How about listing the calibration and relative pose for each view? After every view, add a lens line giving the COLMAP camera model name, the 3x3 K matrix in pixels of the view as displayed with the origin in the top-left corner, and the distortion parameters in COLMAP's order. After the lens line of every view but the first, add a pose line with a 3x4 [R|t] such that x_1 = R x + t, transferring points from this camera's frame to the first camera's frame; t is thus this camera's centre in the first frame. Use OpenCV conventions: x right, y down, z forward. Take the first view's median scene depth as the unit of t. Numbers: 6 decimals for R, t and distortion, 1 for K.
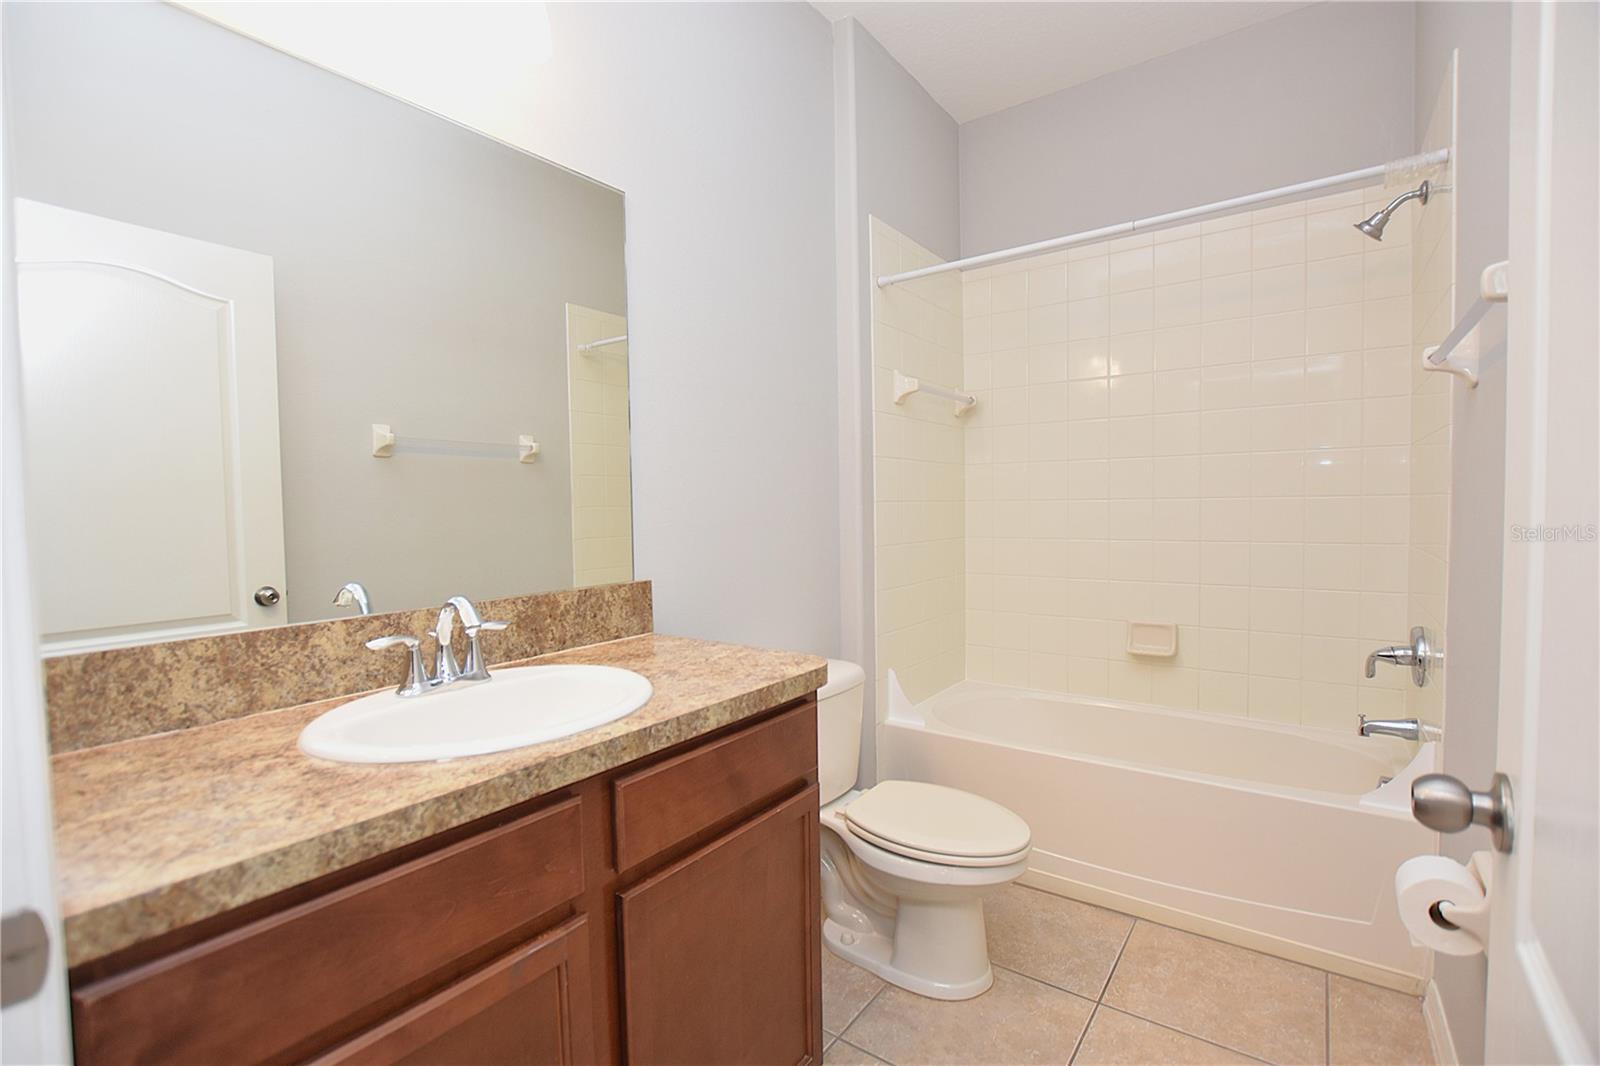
lens RADIAL K [[713.8, 0, 797.0], [0, 713.8, 534.6], [0, 0, 1]] dist [-0.030004, 0.004107]
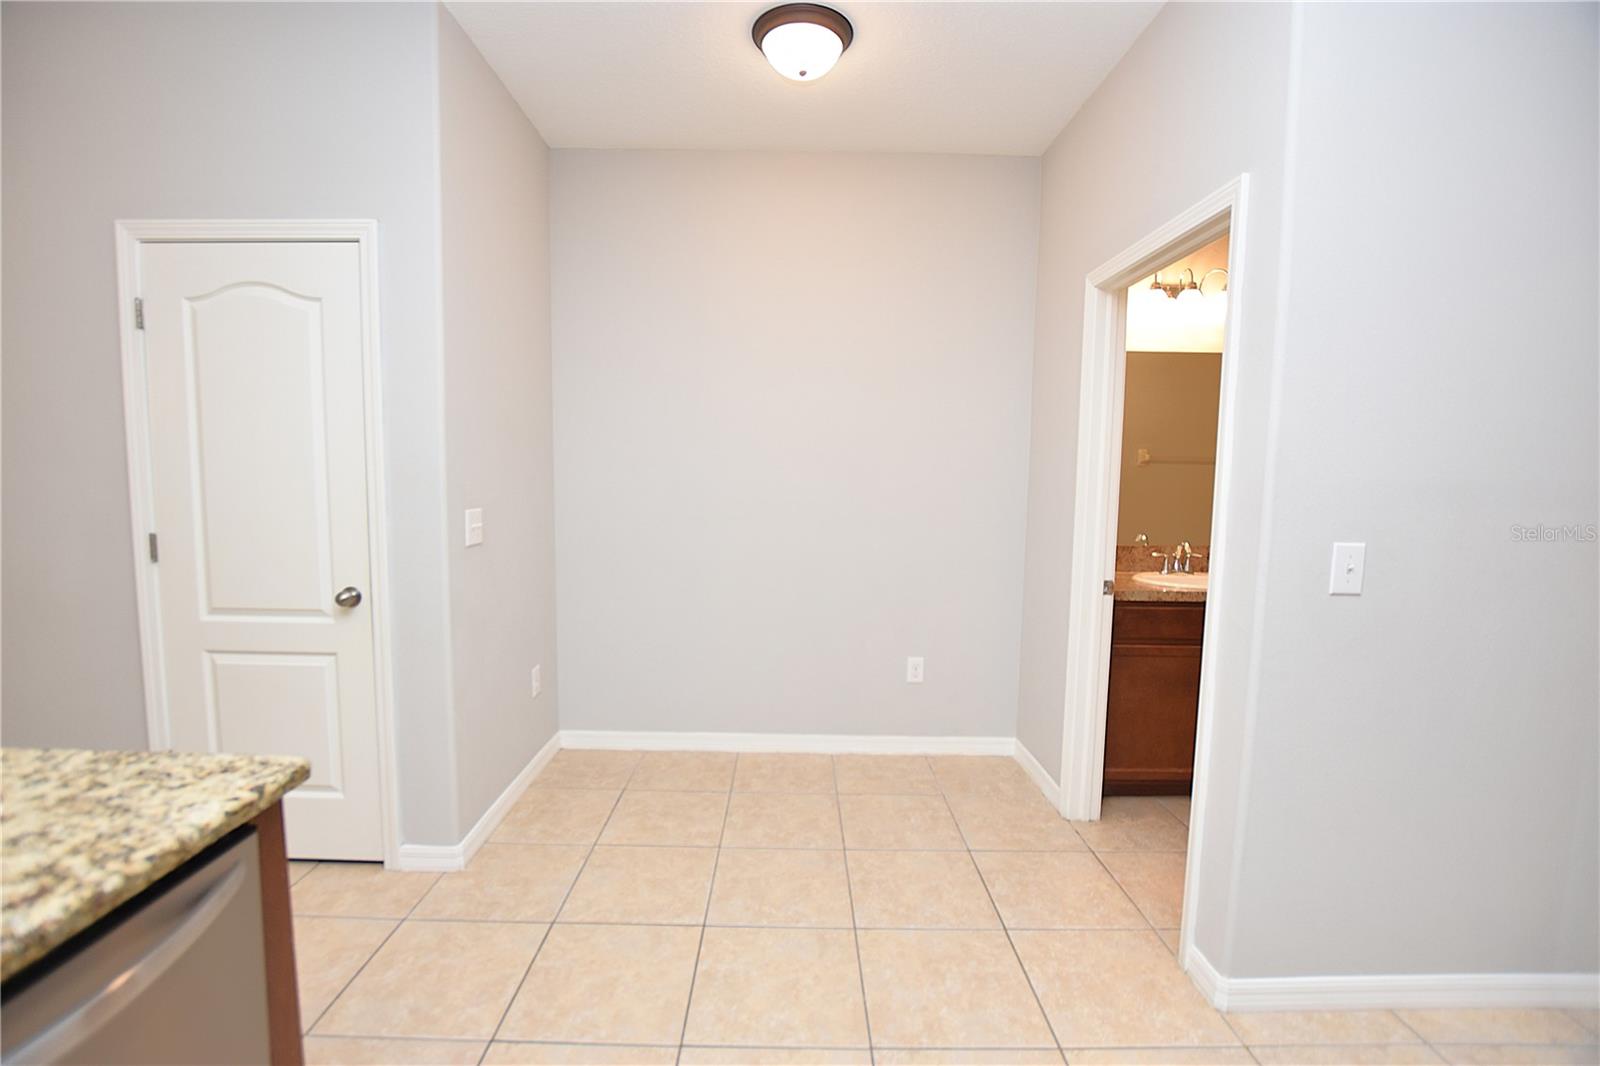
lens RADIAL K [[713.8, 0, 797.0], [0, 713.8, 534.6], [0, 0, 1]] dist [-0.030004, 0.004107]
pose [[0.598762, 0.101774, -0.794434, 0.788674], [-0.056400, 0.994789, 0.084933, -0.085214], [0.798939, -0.006049, 0.601382, -1.826363]]
